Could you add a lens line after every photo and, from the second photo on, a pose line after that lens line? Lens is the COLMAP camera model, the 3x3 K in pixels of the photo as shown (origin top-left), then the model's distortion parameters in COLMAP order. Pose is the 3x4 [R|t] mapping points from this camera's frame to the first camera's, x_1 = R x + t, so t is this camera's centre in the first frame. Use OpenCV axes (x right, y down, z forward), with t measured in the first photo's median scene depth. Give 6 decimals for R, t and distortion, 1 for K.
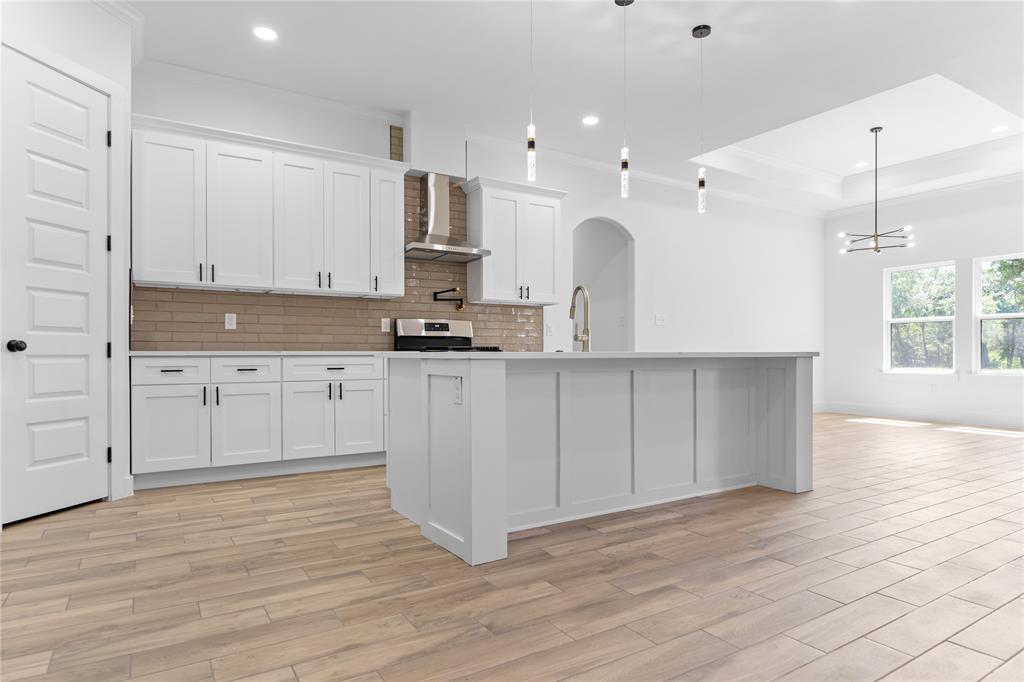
lens RADIAL K [[588.3, 0, 509.8], [0, 588.3, 354.0], [0, 0, 1]] dist [-0.005874, -0.000548]
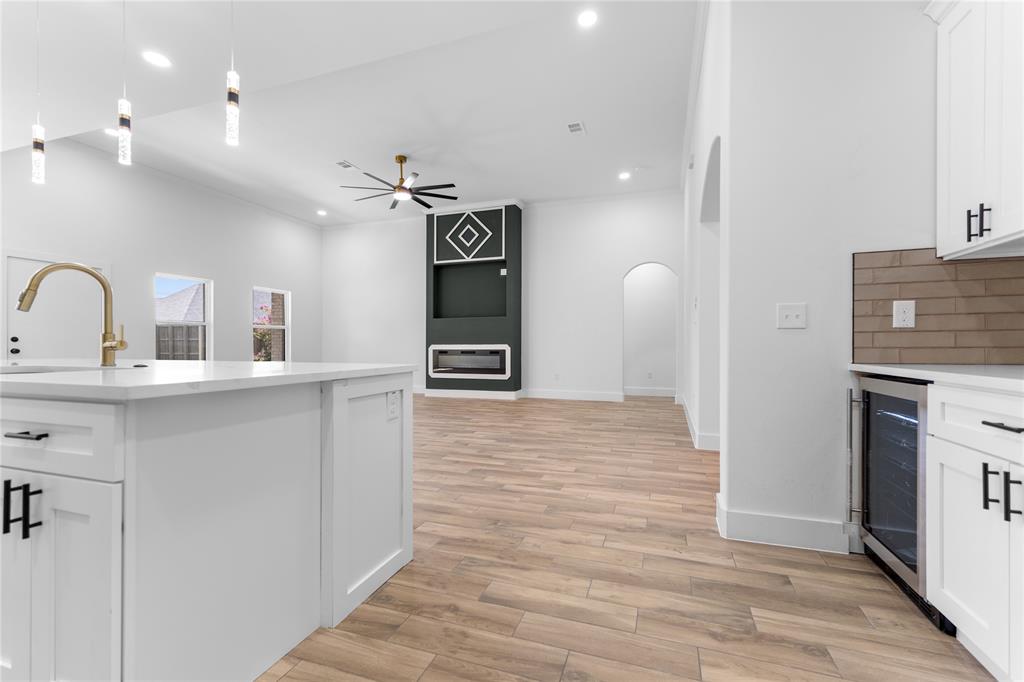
lens RADIAL K [[435.4, 0, 515.6], [0, 435.4, 341.4], [0, 0, 1]] dist [0.002503, 0.000299]
pose [[-0.629777, 0.006562, 0.776749, -0.535692], [0.000598, 0.999968, -0.007962, -0.026124], [-0.776776, -0.004550, -0.629760, 0.890124]]
